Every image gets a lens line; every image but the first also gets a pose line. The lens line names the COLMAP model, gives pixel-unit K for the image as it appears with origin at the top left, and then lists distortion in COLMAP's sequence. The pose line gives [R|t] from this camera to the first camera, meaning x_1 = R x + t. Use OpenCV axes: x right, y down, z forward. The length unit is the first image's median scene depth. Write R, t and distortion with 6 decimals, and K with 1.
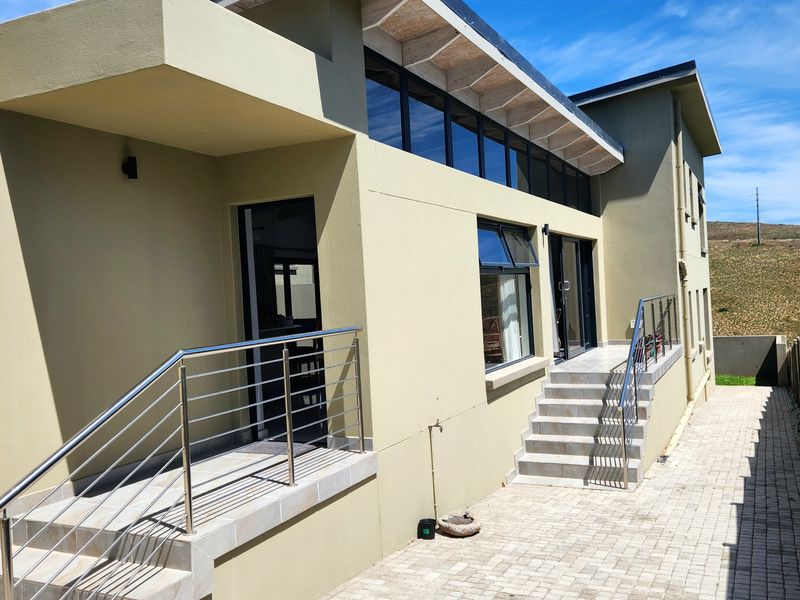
lens RADIAL K [[709.0, 0, 395.0], [0, 709.0, 296.0], [0, 0, 1]] dist [0.085042, -0.101851]
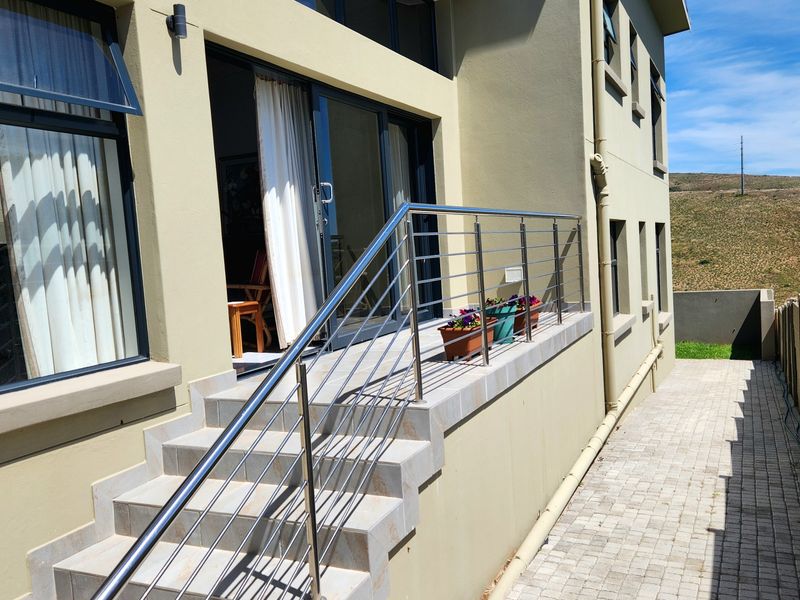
lens RADIAL K [[709.0, 0, 406.0], [0, 709.0, 302.2], [0, 0, 1]] dist [0.085042, -0.101851]
pose [[0.999373, -0.016310, 0.031426, 0.332102], [0.014161, 0.997623, 0.067439, 0.030738], [-0.032451, -0.066952, 0.997228, 0.639518]]
